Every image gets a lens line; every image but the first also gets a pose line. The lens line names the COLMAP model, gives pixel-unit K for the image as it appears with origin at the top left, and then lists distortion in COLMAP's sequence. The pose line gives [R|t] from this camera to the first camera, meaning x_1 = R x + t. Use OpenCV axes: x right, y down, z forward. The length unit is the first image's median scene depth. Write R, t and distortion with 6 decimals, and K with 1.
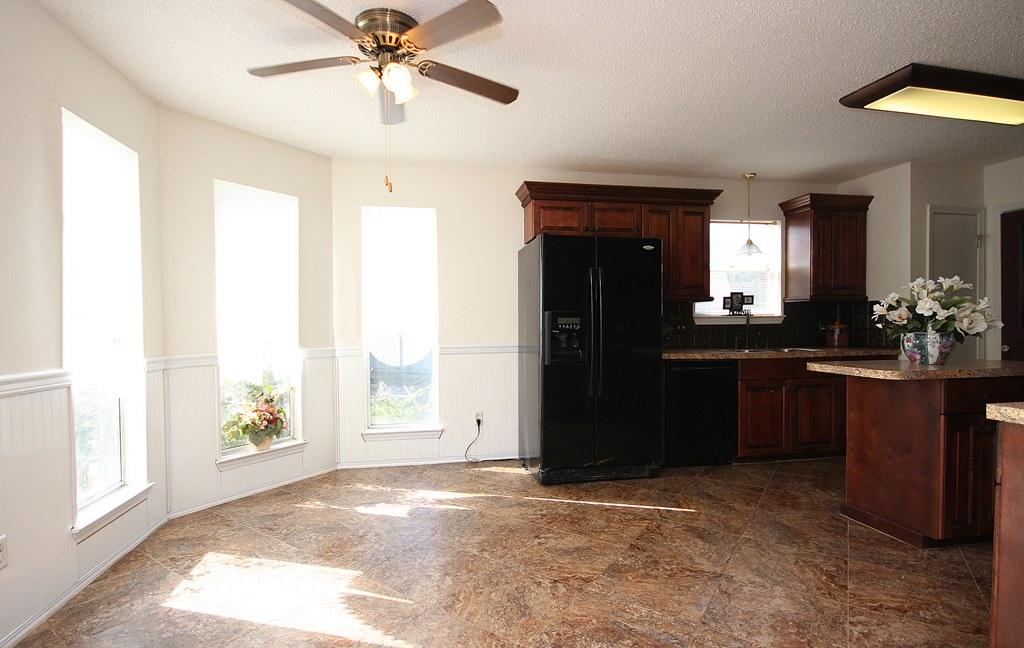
lens RADIAL K [[493.2, 0, 509.3], [0, 493.2, 331.9], [0, 0, 1]] dist [0.000180, -0.001575]
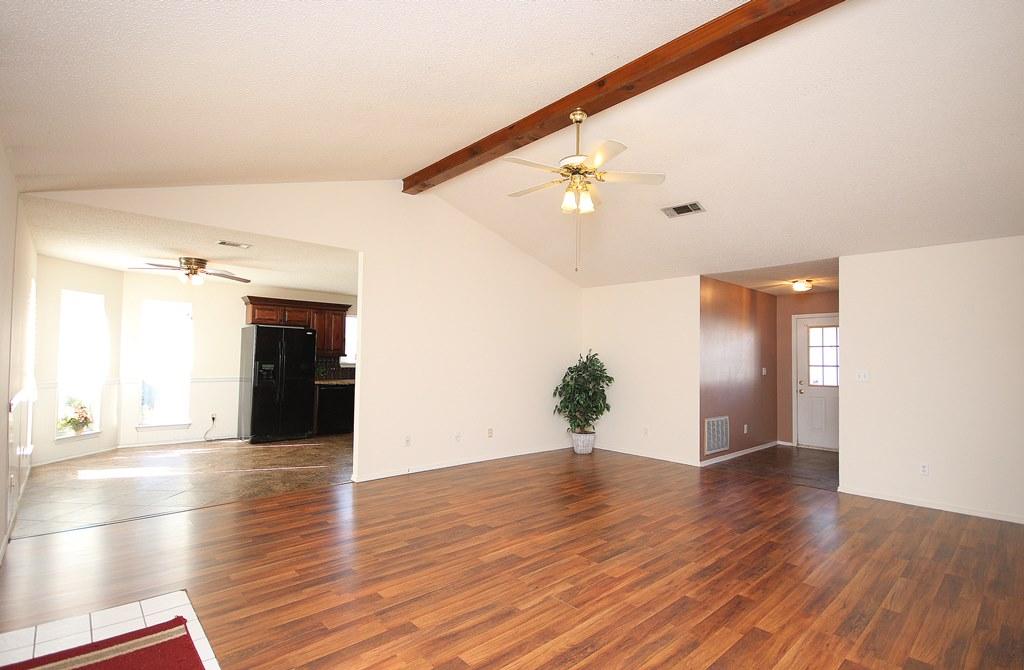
lens RADIAL K [[479.3, 0, 517.4], [0, 479.3, 341.5], [0, 0, 1]] dist [-0.001315, -0.002510]
pose [[0.846219, 0.042202, 0.531161, -0.071048], [-0.014118, 0.998284, -0.056824, -0.024439], [-0.532648, 0.040587, 0.845363, -1.295793]]
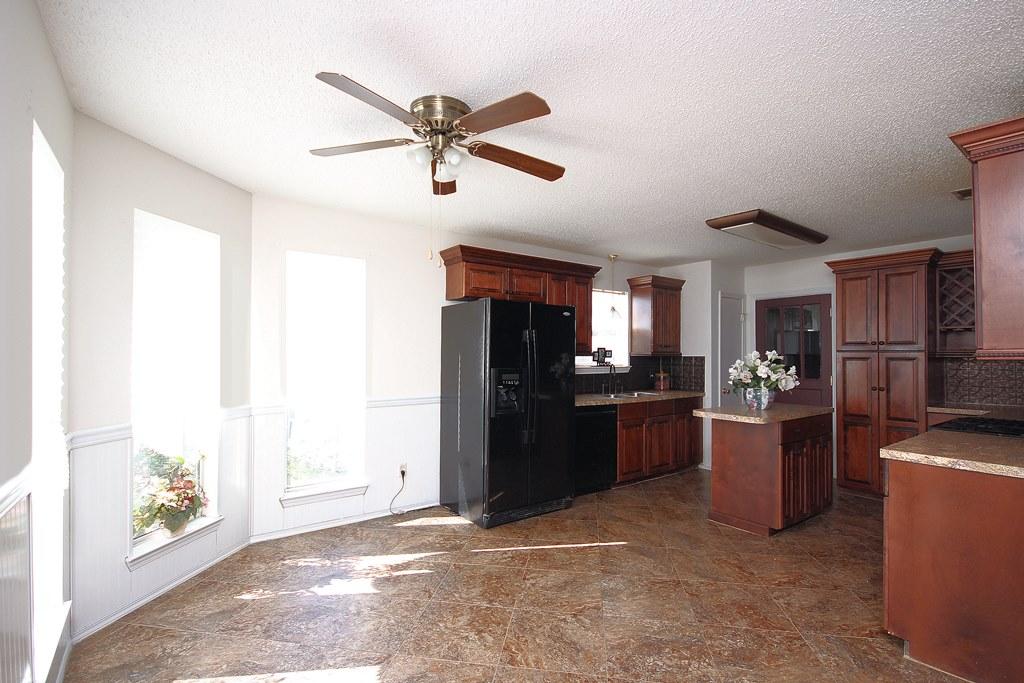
lens RADIAL K [[471.5, 0, 513.4], [0, 471.5, 348.5], [0, 0, 1]] dist [0.000806, -0.001342]
pose [[0.902288, 0.018271, 0.430747, -0.315437], [-0.005549, 0.999511, -0.030773, -0.050704], [-0.431099, 0.025376, 0.901948, 0.029432]]
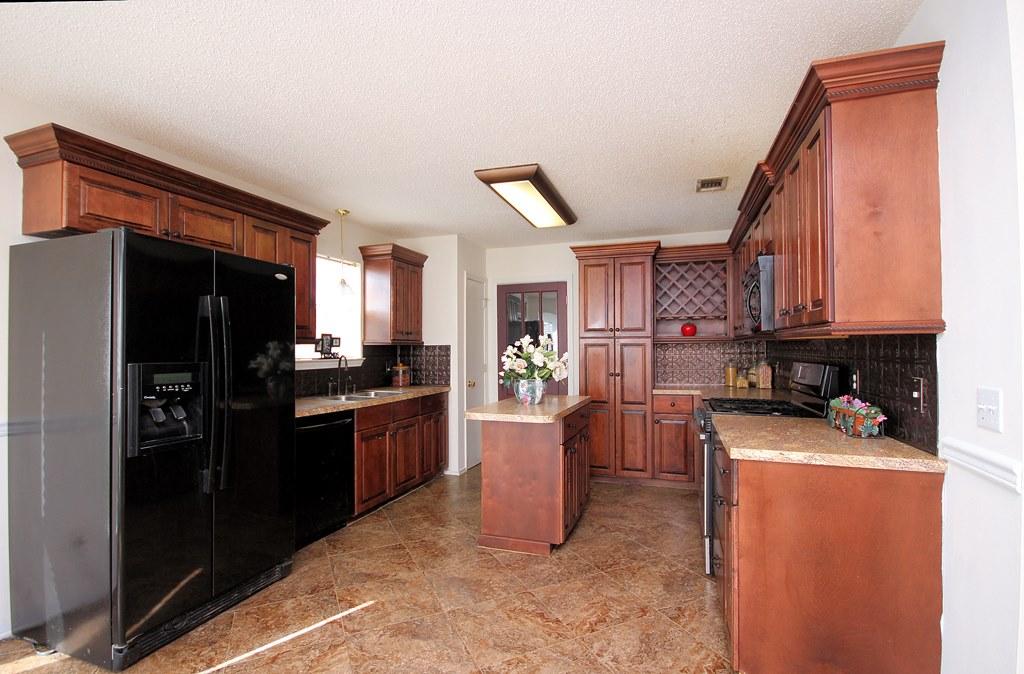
lens RADIAL K [[479.3, 0, 513.8], [0, 479.3, 345.7], [0, 0, 1]] dist [-0.001315, -0.002510]
pose [[0.502979, 0.011715, 0.864219, -0.172086], [0.014369, 0.999657, -0.021914, -0.041557], [-0.864179, 0.023440, 0.502638, 0.310917]]
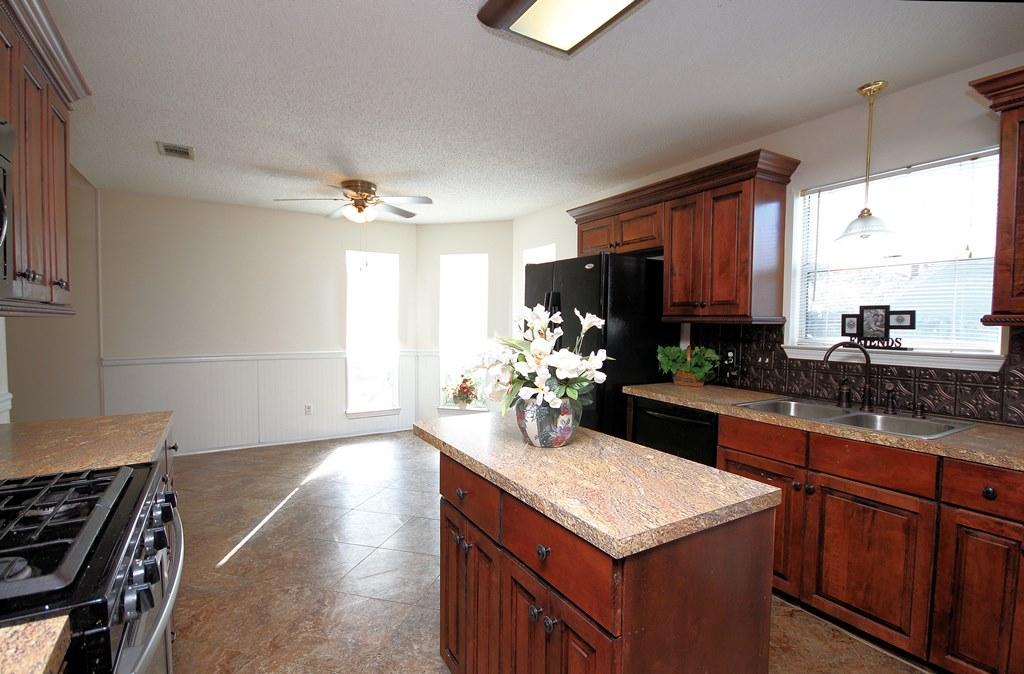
lens RADIAL K [[479.3, 0, 509.7], [0, 479.3, 344.5], [0, 0, 1]] dist [-0.001315, -0.002510]
pose [[0.338999, 0.056482, -0.939090, 1.037758], [-0.028483, 0.998355, 0.049765, -0.065472], [0.940355, 0.009878, 0.340050, 0.552113]]
